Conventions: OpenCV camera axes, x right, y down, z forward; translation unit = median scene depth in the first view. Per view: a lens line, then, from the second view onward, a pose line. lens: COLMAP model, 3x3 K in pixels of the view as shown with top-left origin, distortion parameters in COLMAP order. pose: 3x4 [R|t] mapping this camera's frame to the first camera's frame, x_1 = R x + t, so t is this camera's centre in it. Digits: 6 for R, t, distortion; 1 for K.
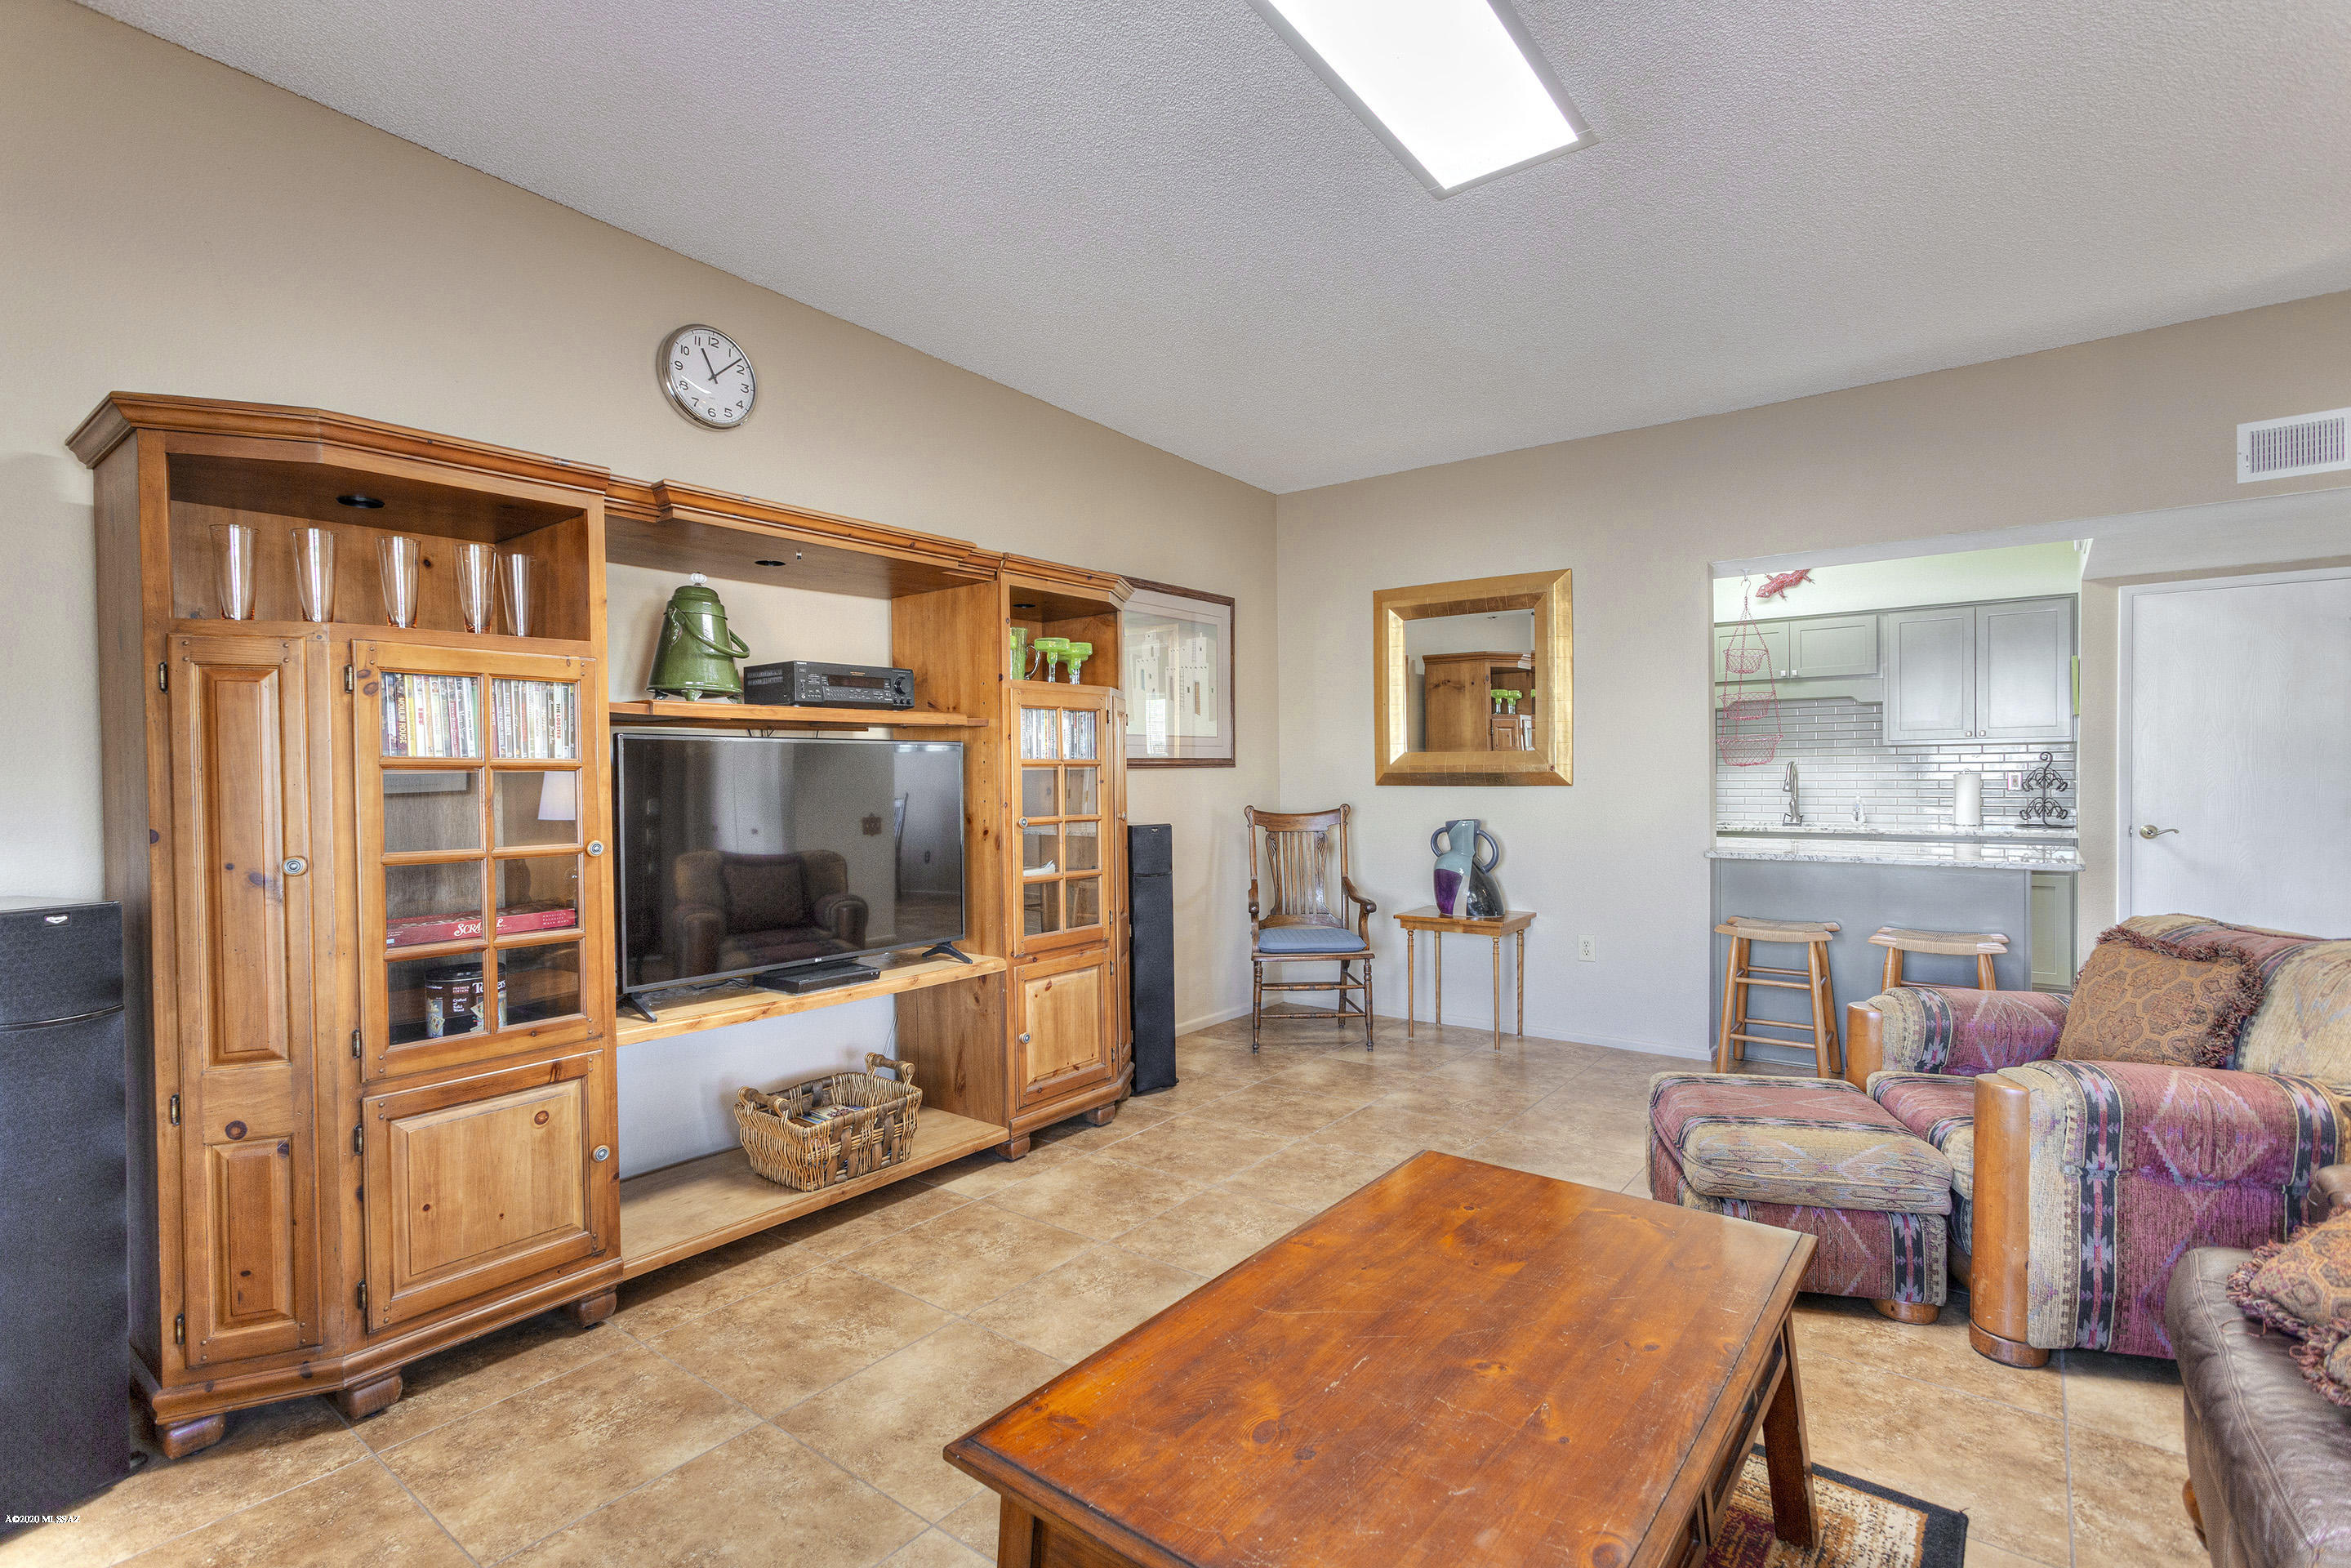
lens RADIAL K [[1099.9, 0, 1172.6], [0, 1099.9, 787.7], [0, 0, 1]] dist [0.001231, 0.000119]
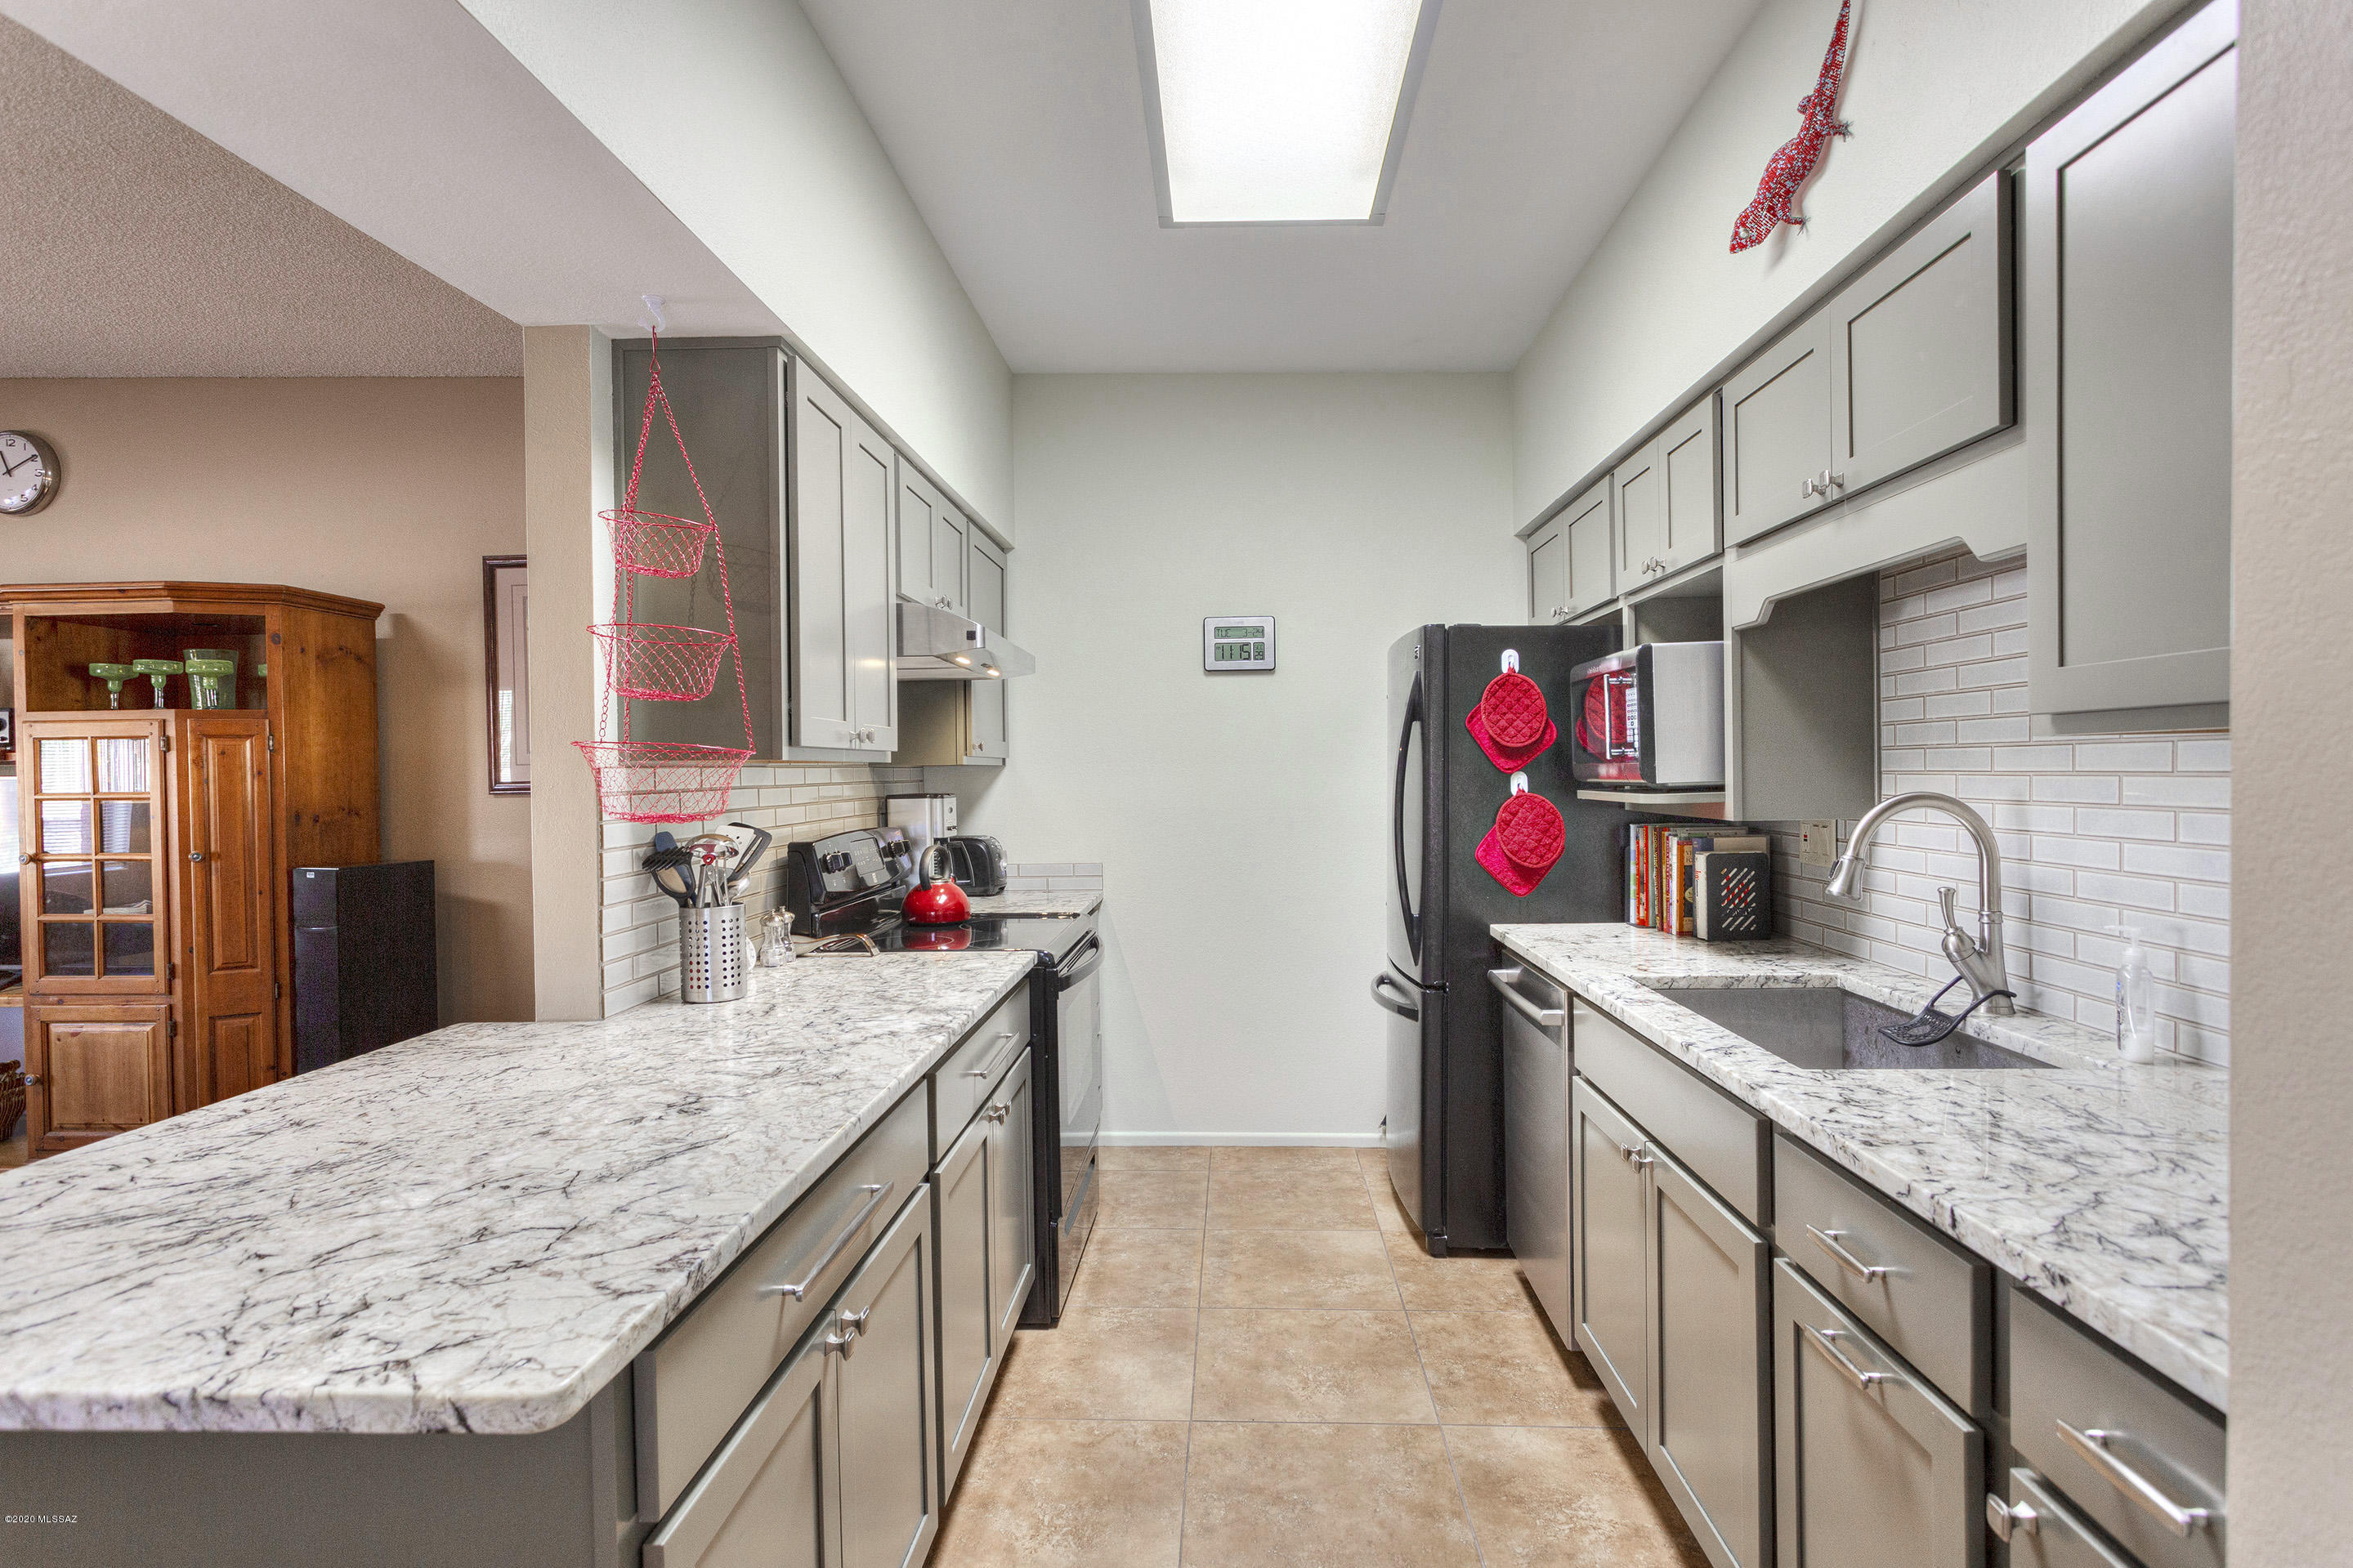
lens RADIAL K [[1175.0, 0, 1179.8], [0, 1175.0, 793.4], [0, 0, 1]] dist [-0.005056, -0.000188]
pose [[0.572423, 0.018255, -0.819755, 0.816686], [-0.007108, 0.999825, 0.017302, -0.031767], [0.819927, -0.004077, 0.572453, 0.787269]]
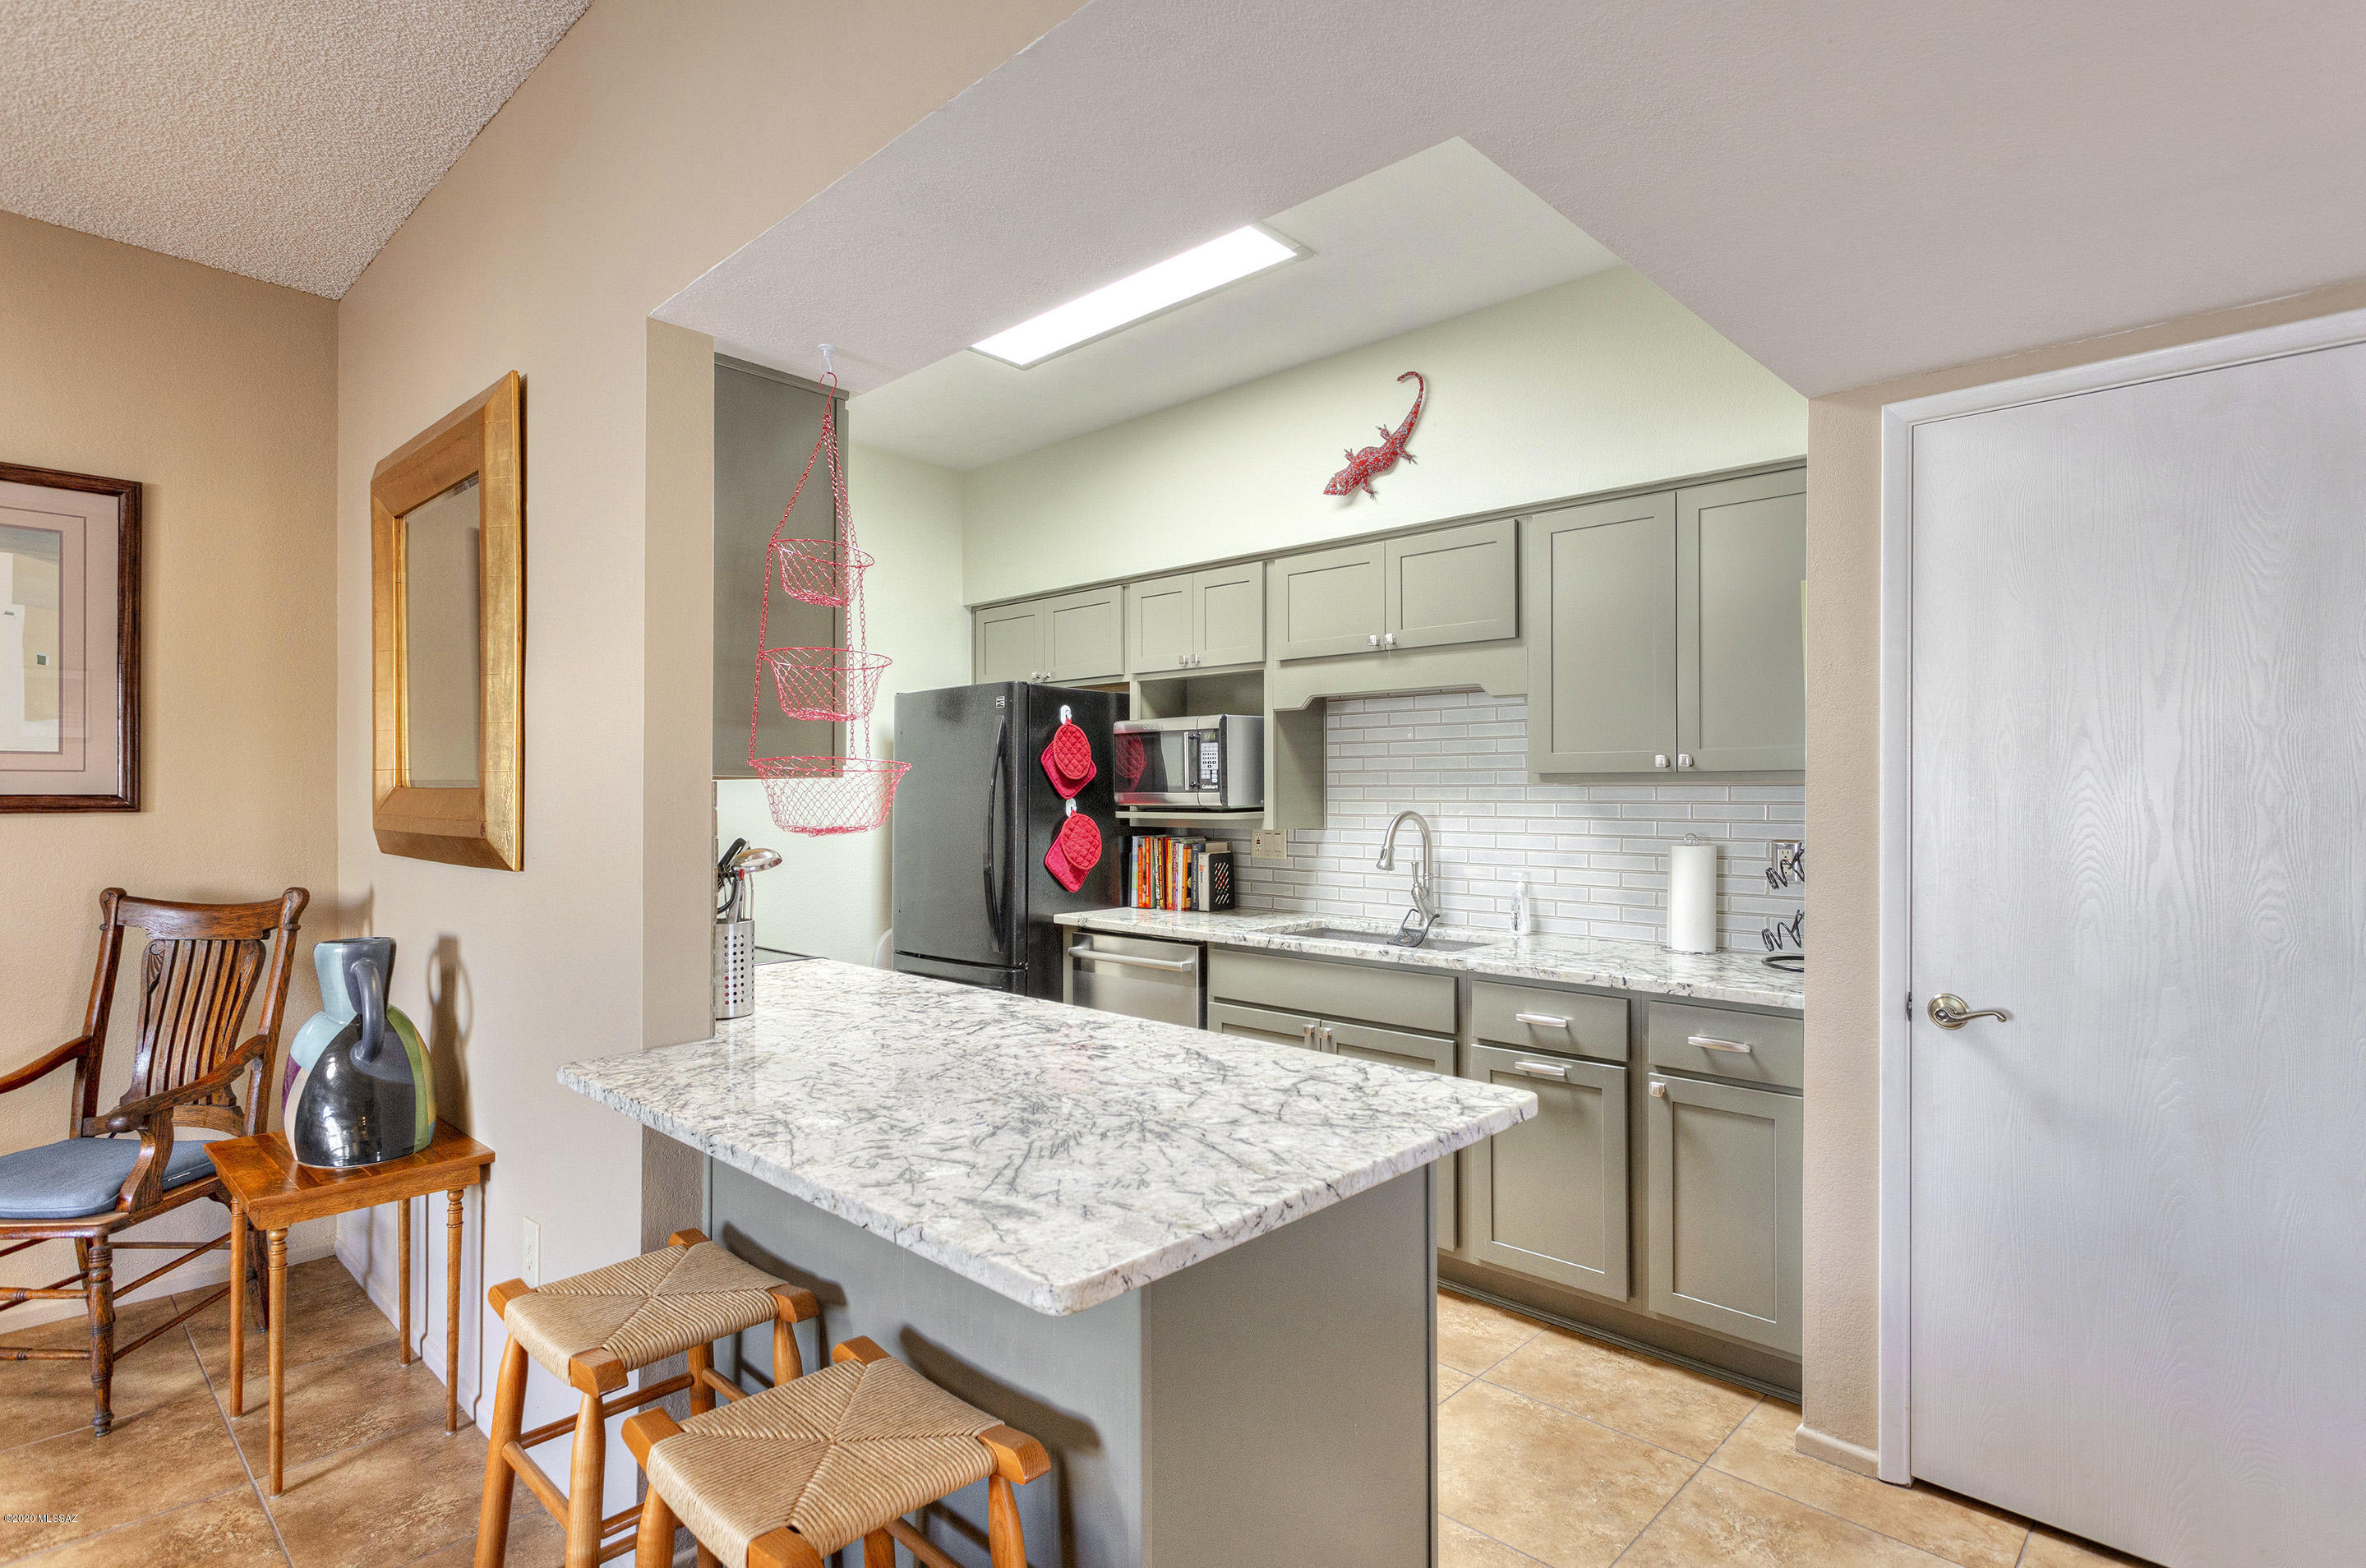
lens RADIAL K [[1181.6, 0, 1186.3], [0, 1181.6, 793.5], [0, 0, 1]] dist [-0.005056, -0.000188]
pose [[0.995494, 0.010847, -0.094204, 0.595414], [-0.012719, 0.999733, -0.019292, -0.023096], [0.093969, 0.020404, 0.995366, 0.503862]]
